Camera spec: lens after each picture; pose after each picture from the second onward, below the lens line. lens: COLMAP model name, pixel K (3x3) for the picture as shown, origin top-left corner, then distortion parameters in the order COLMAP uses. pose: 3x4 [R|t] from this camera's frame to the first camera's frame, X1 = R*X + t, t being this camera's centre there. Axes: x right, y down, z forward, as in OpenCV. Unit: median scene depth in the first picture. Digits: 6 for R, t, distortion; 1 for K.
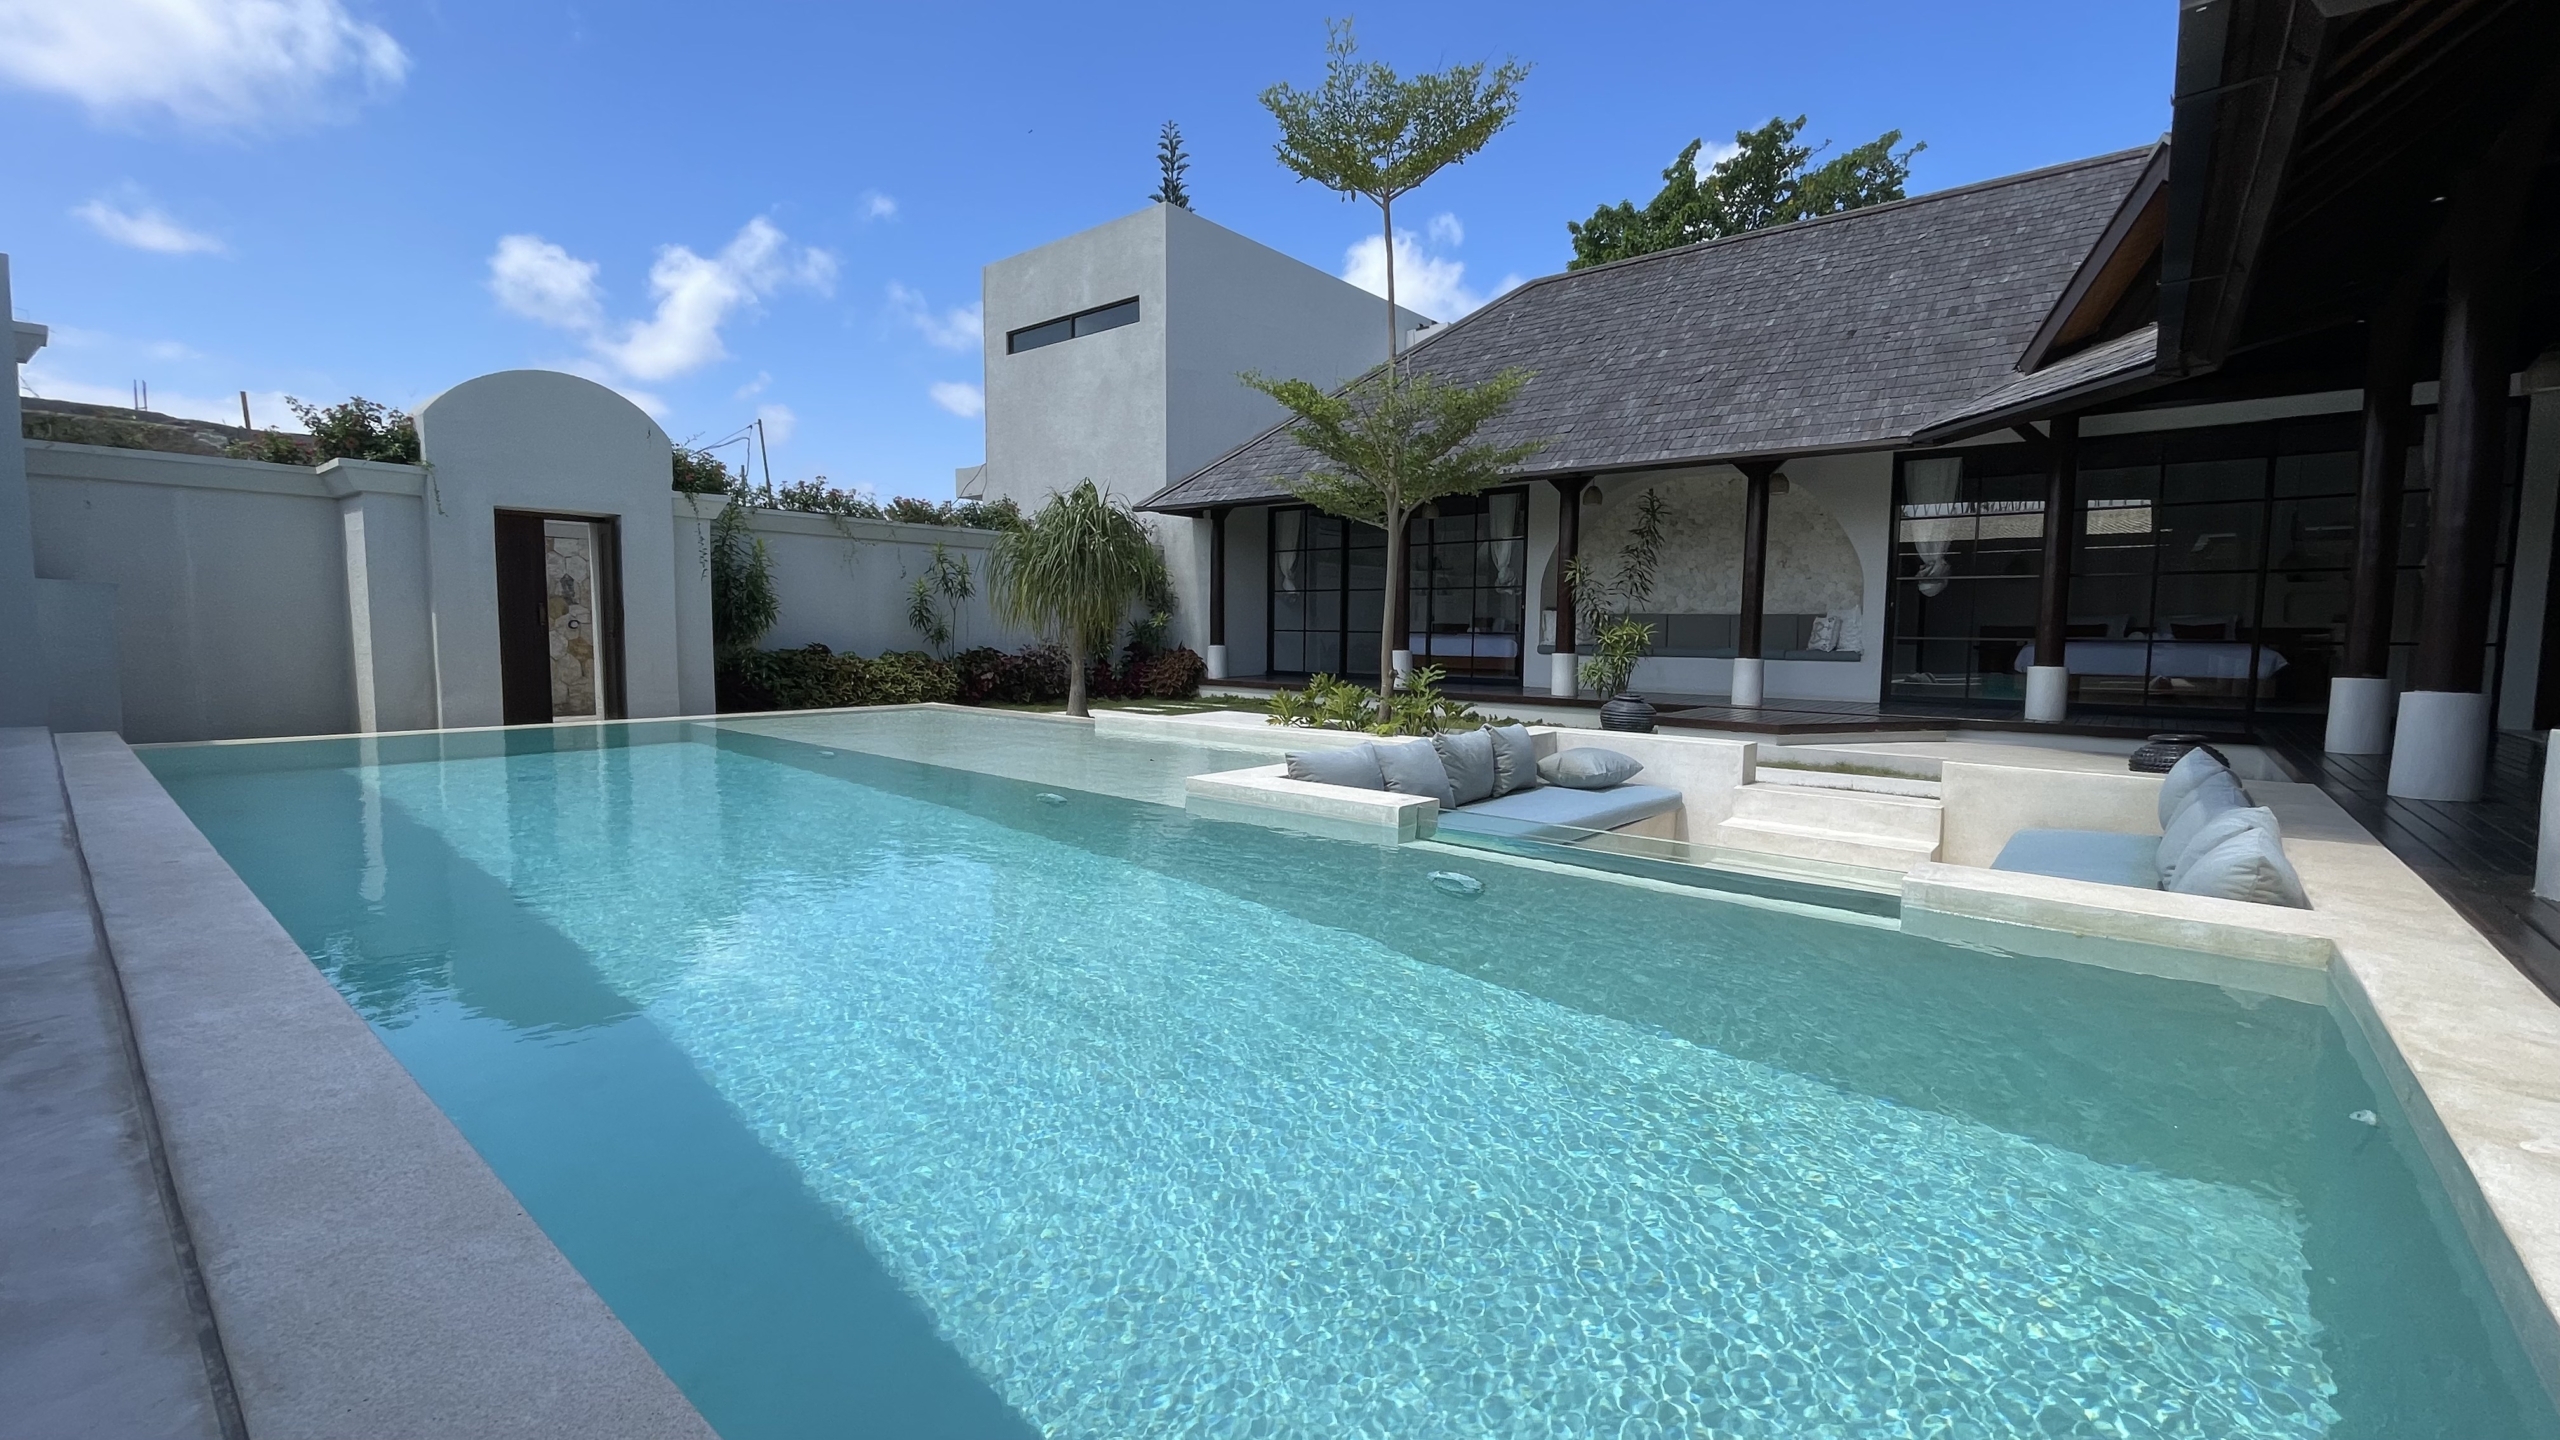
lens RADIAL K [[1039.2, 0, 1280.0], [0, 1039.2, 720.0], [0, 0, 1]] dist [-0.005947, -0.000189]
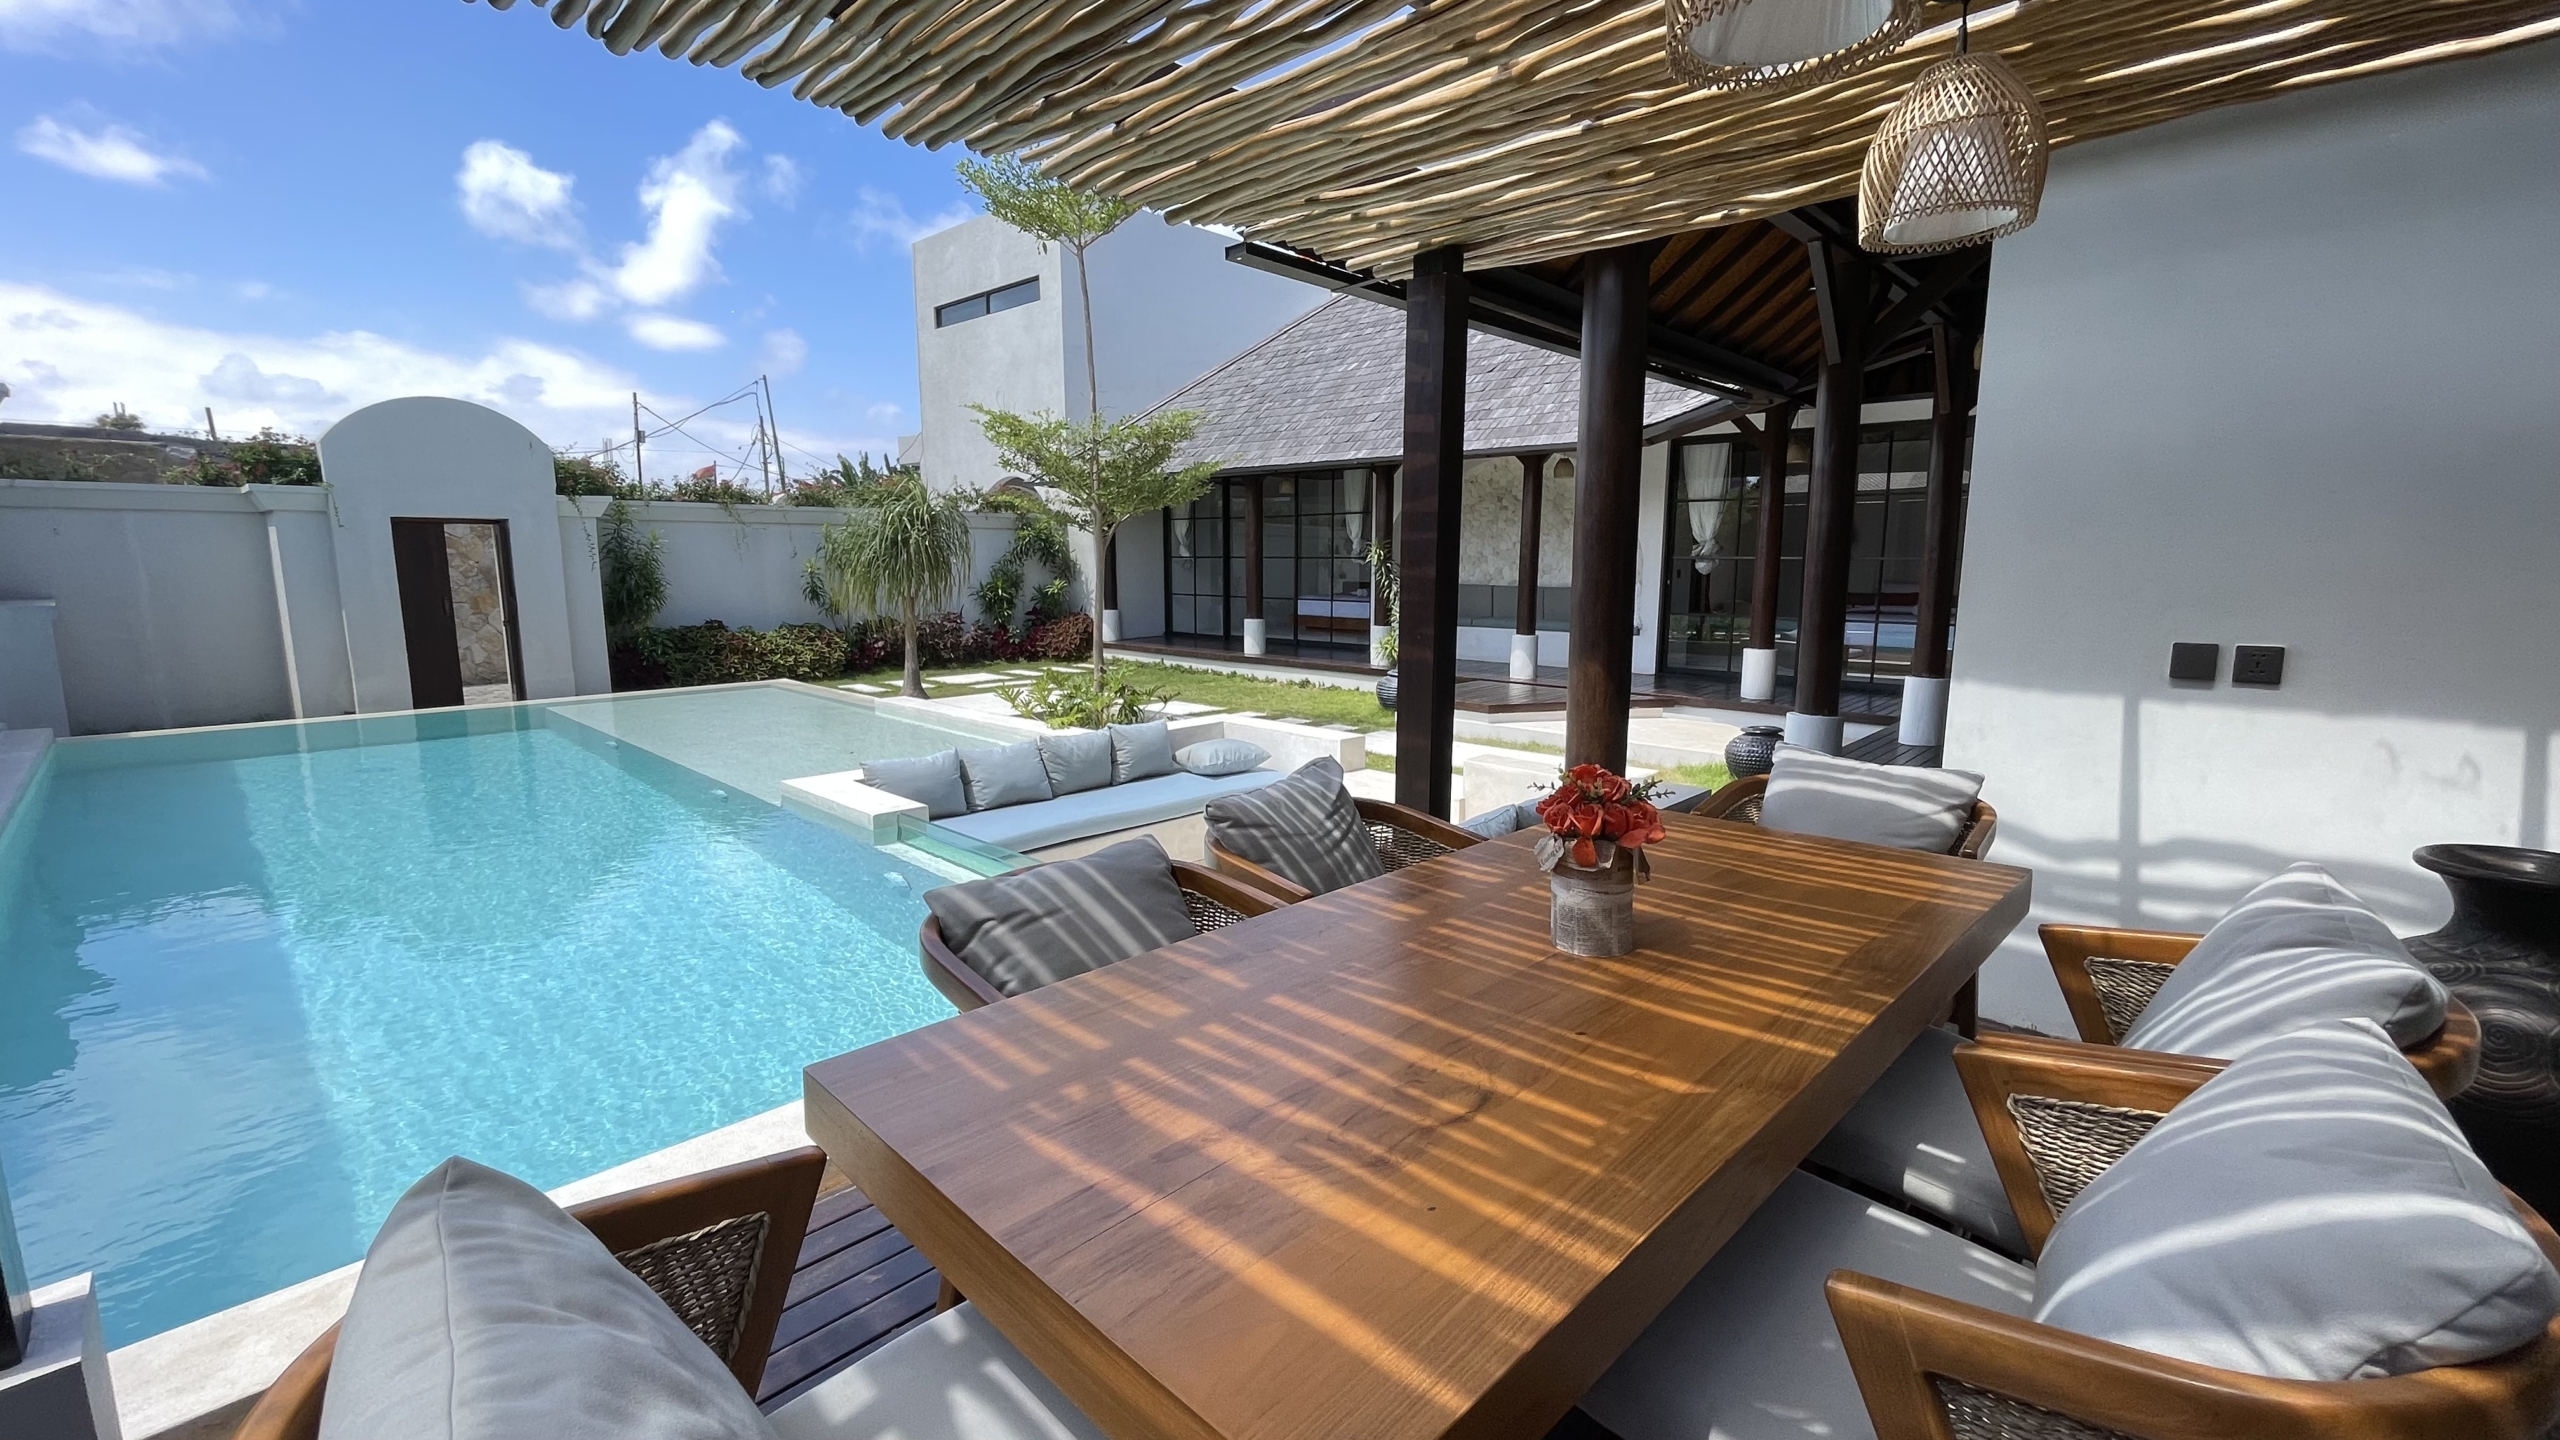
lens RADIAL K [[1039.2, 0, 1280.0], [0, 1039.2, 720.0], [0, 0, 1]] dist [-0.005947, -0.000189]
pose [[0.998364, -0.000512, -0.057184, 0.250933], [0.004396, 0.997689, 0.067807, -0.043737], [0.057017, -0.067947, 0.996058, -0.096290]]
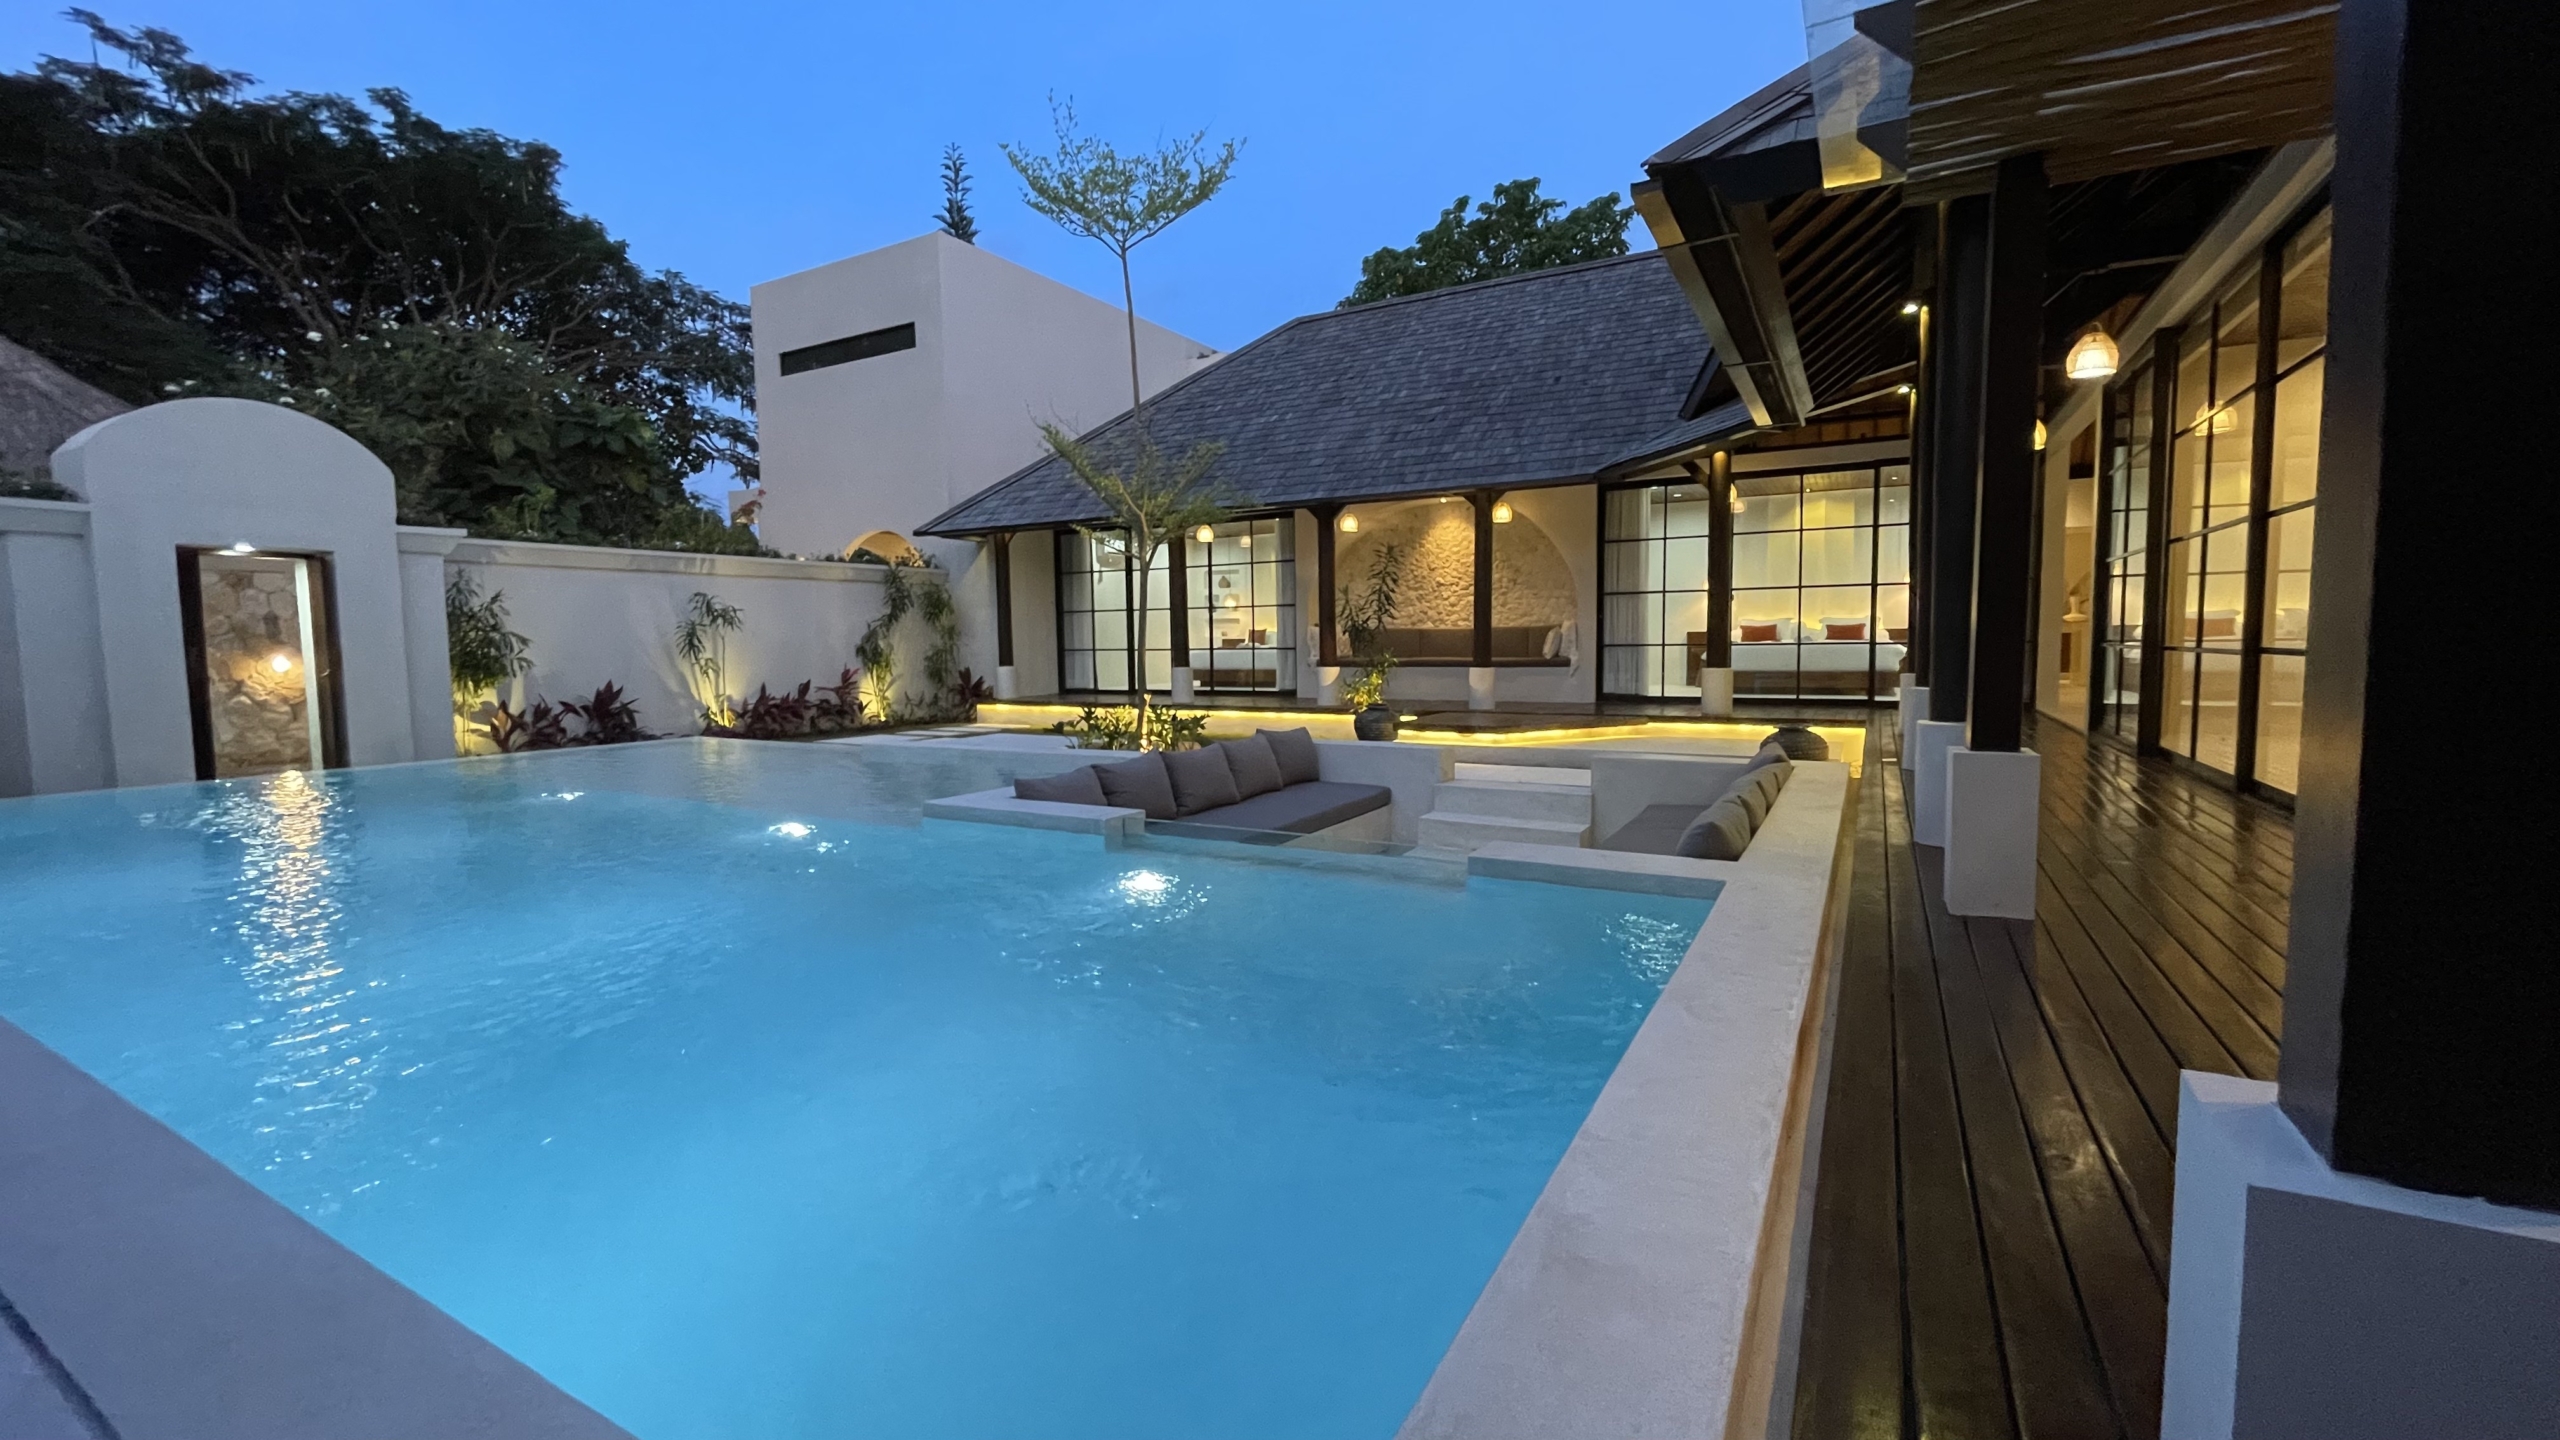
lens RADIAL K [[1027.5, 0, 1280.0], [0, 1027.5, 720.0], [0, 0, 1]] dist [0.000719, -0.001903]
pose [[0.985571, -0.036990, 0.165171, 0.049535], [0.038254, 0.999258, -0.004478, -0.006016], [-0.164882, 0.010732, 0.986255, -0.057984]]
